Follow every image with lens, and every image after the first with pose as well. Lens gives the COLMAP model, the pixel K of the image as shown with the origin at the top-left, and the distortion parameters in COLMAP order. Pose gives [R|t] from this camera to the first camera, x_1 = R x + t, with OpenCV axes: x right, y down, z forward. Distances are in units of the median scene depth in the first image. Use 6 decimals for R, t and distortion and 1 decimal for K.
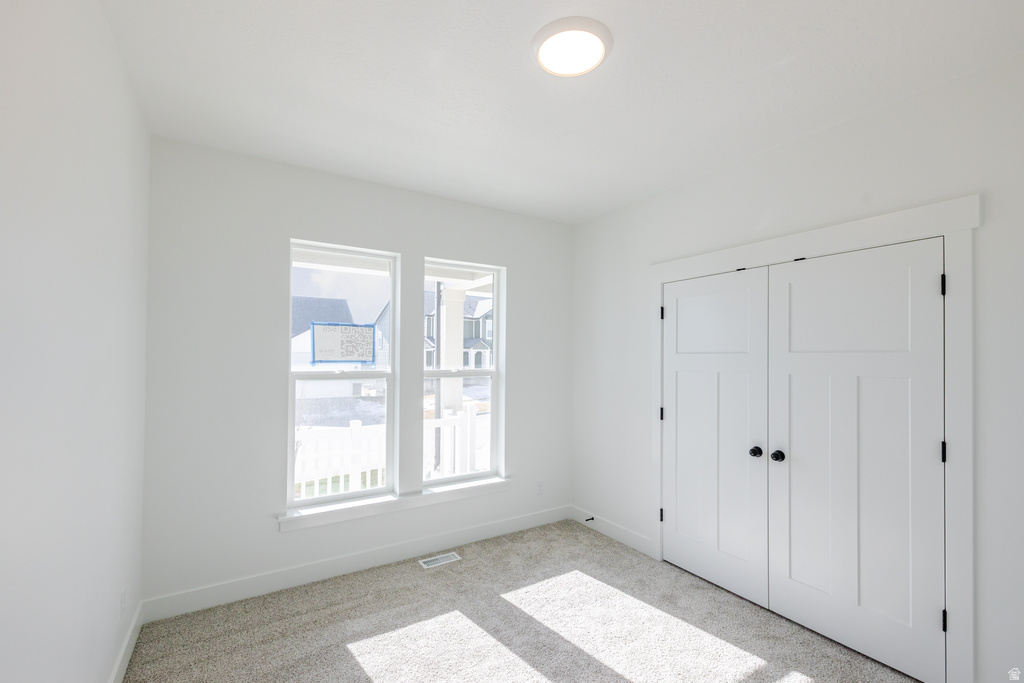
lens RADIAL K [[433.4, 0, 512.0], [0, 433.4, 341.5], [0, 0, 1]] dist [-0.000452, -0.000115]
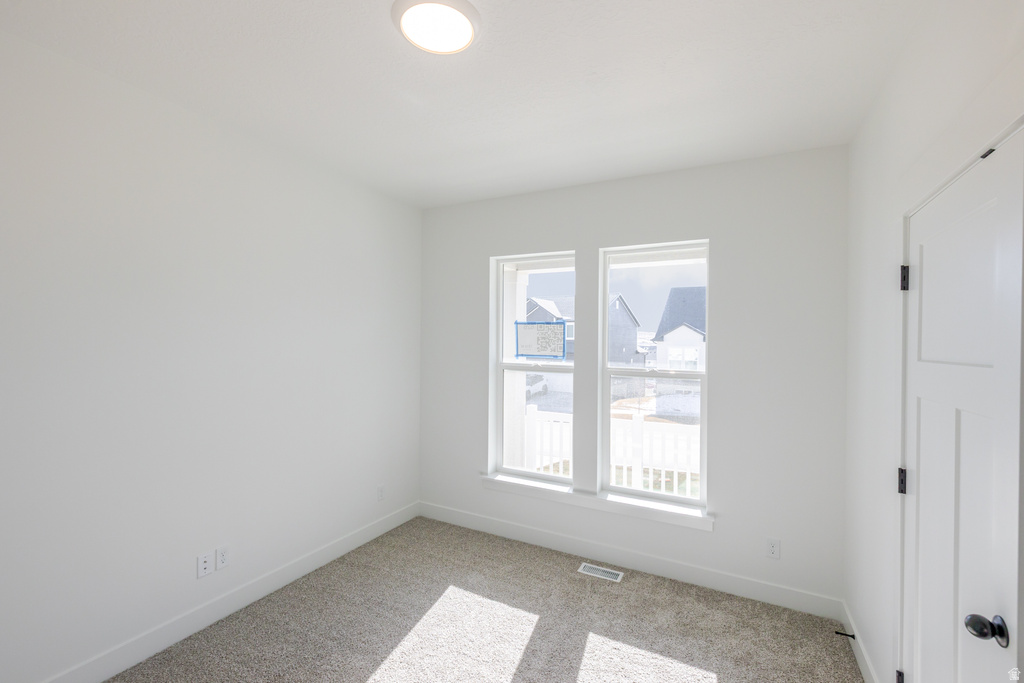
lens RADIAL K [[440.4, 0, 522.9], [0, 440.4, 333.5], [0, 0, 1]] dist [0.002262, 0.000073]
pose [[0.513789, -0.012460, -0.857826, 0.565757], [0.013719, 0.999886, -0.006307, -0.005034], [0.857807, -0.008528, 0.513901, 0.373538]]
